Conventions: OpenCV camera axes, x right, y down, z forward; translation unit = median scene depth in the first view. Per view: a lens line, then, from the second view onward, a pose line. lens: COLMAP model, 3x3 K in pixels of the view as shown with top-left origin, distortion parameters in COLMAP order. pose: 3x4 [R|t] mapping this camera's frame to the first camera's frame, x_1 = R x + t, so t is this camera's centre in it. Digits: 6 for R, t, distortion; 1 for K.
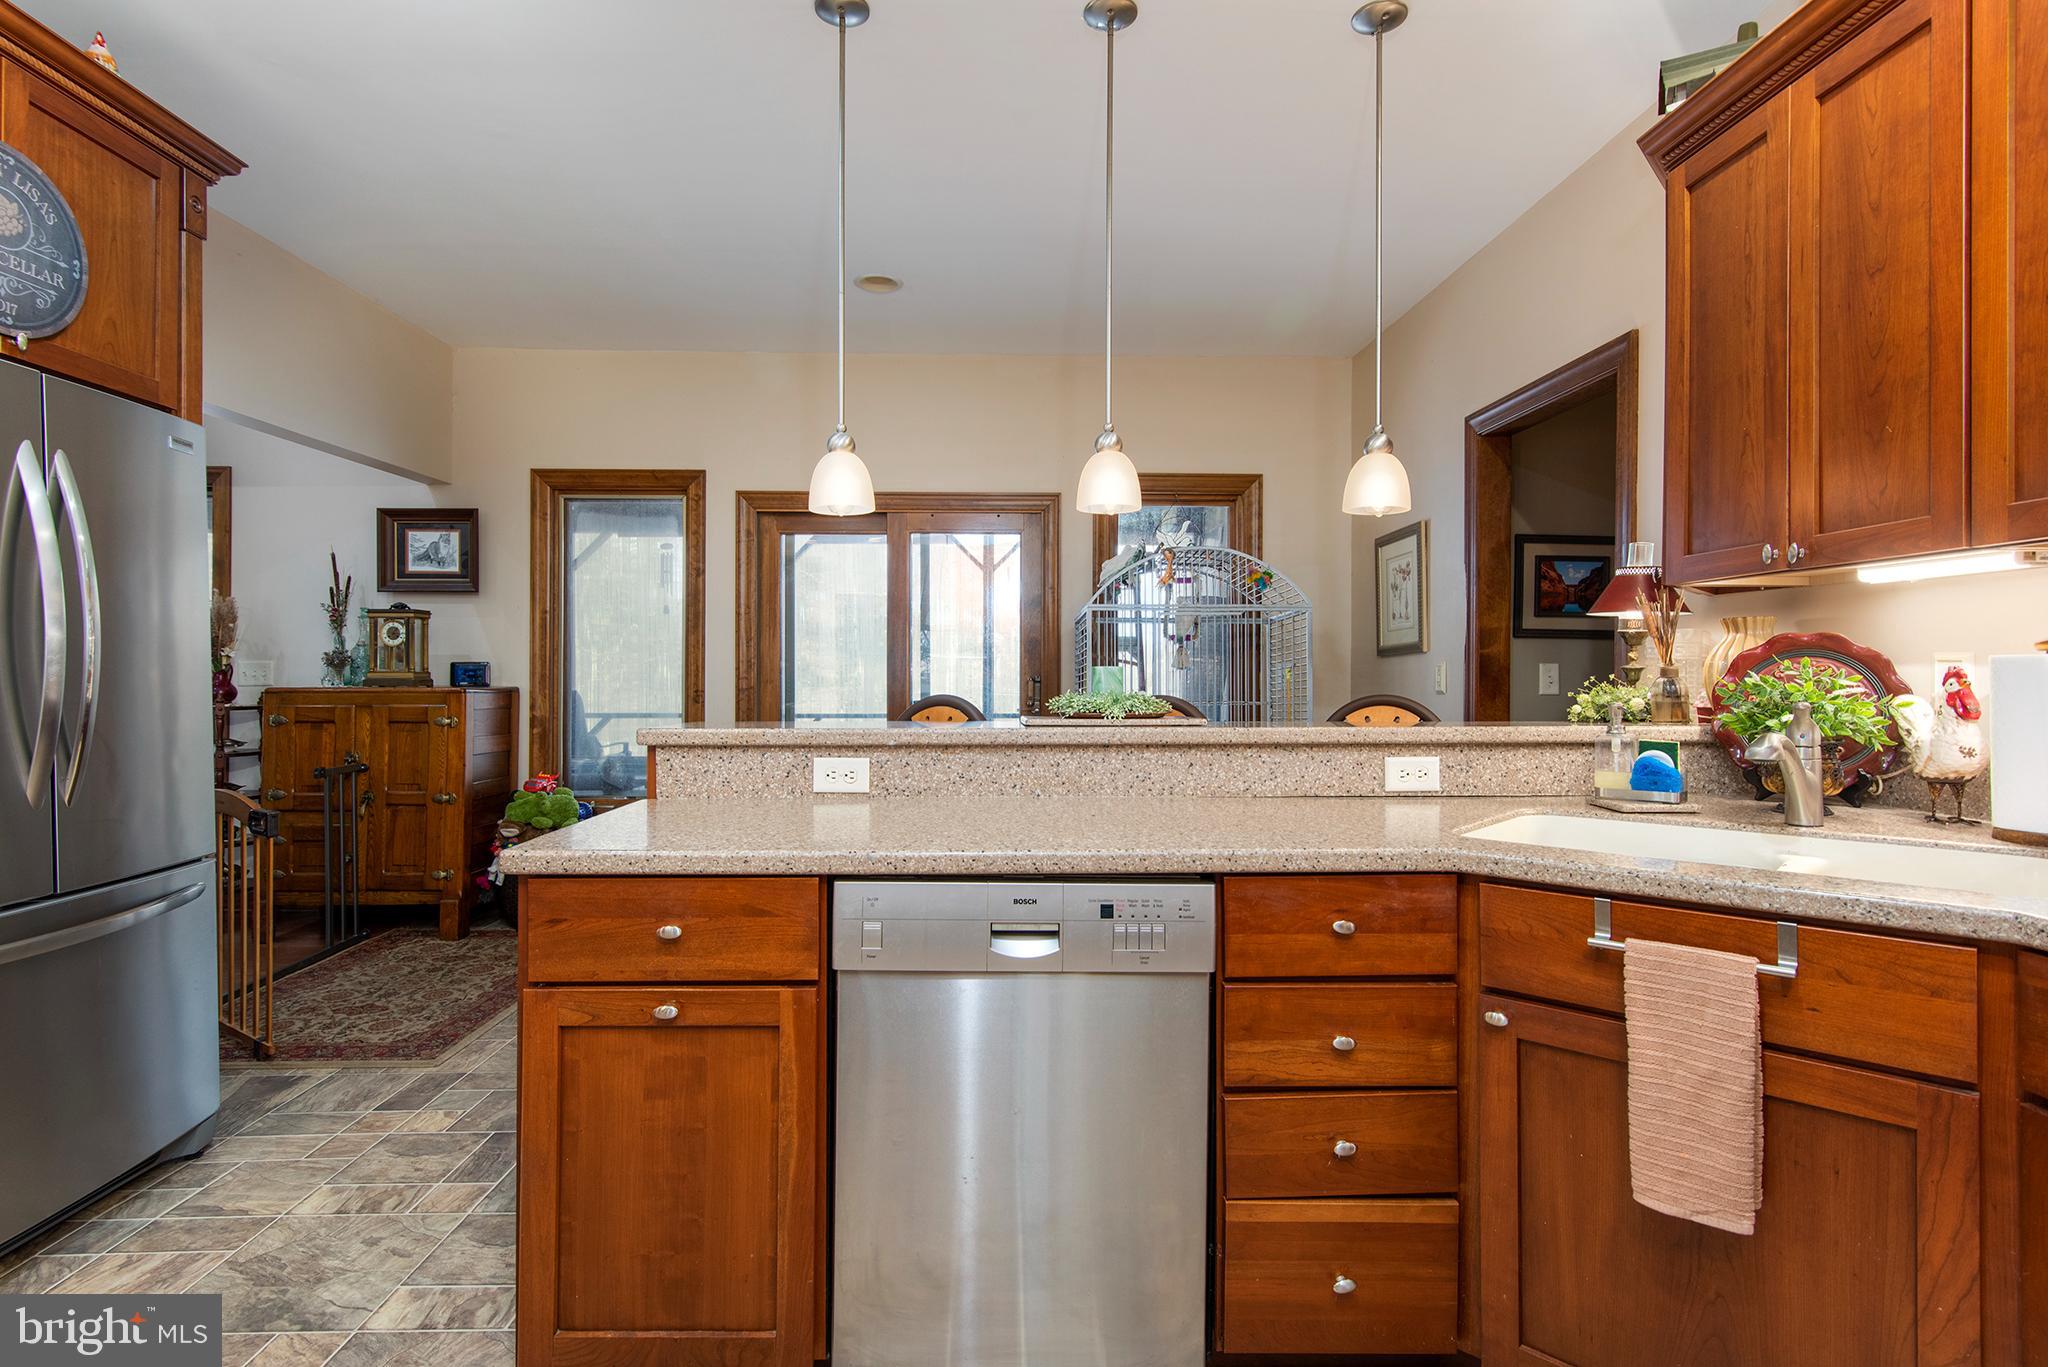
lens RADIAL K [[1010.4, 0, 1025.3], [0, 1010.4, 673.7], [0, 0, 1]] dist [0.004387, -0.000613]
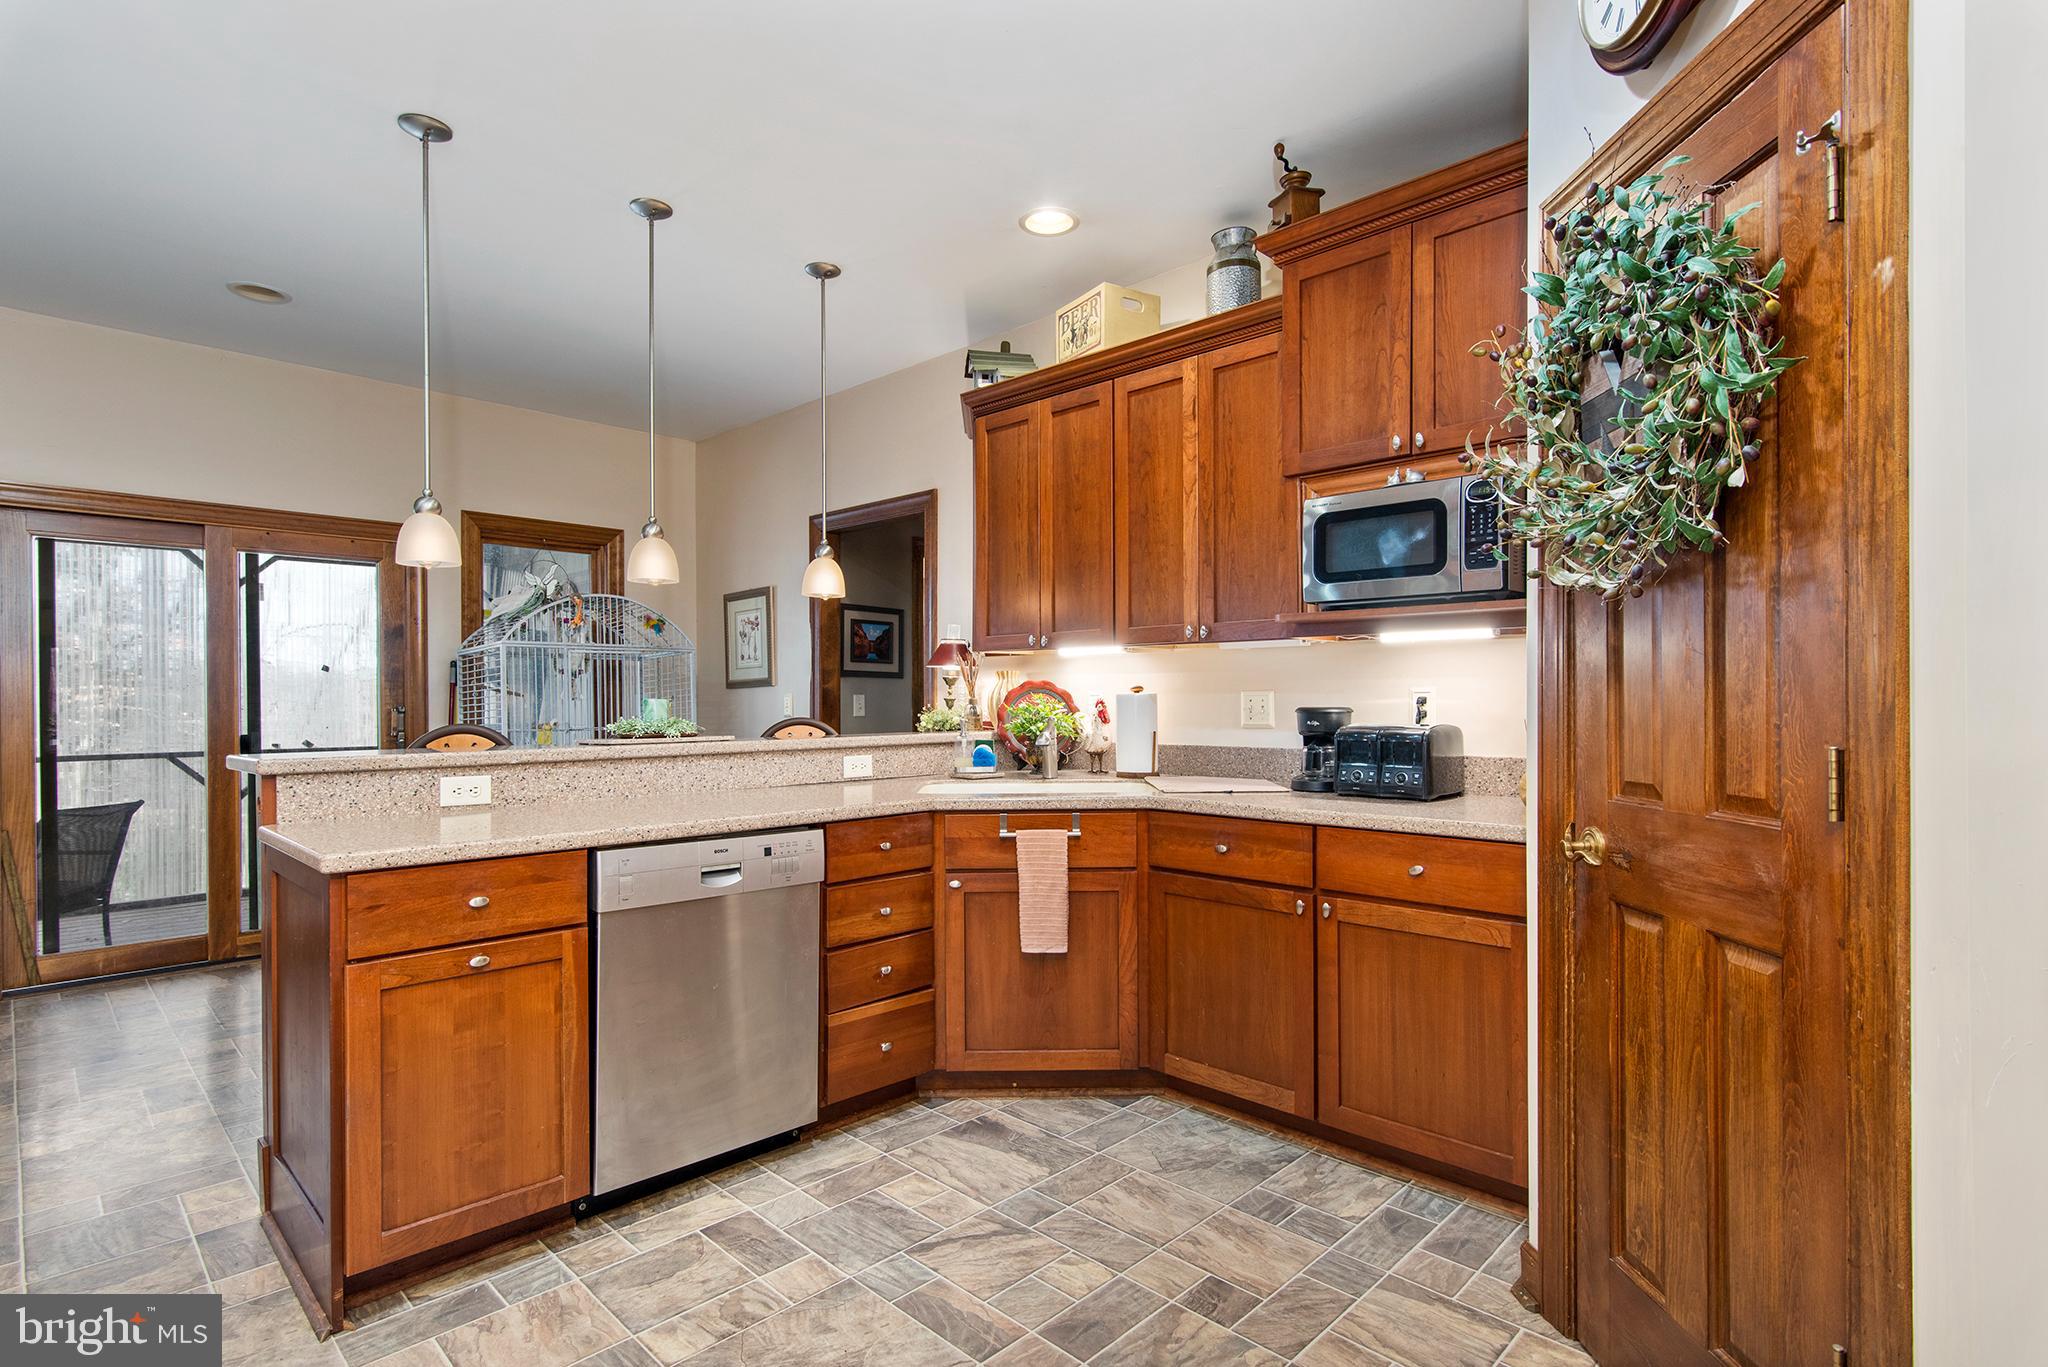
lens RADIAL K [[1010.4, 0, 1012.8], [0, 1010.4, 701.6], [0, 0, 1]] dist [0.004387, -0.000613]
pose [[0.723028, -0.005419, 0.690798, -0.746286], [0.004409, 0.999985, 0.003229, -0.009131], [-0.690805, 0.000711, 0.723041, -0.439815]]
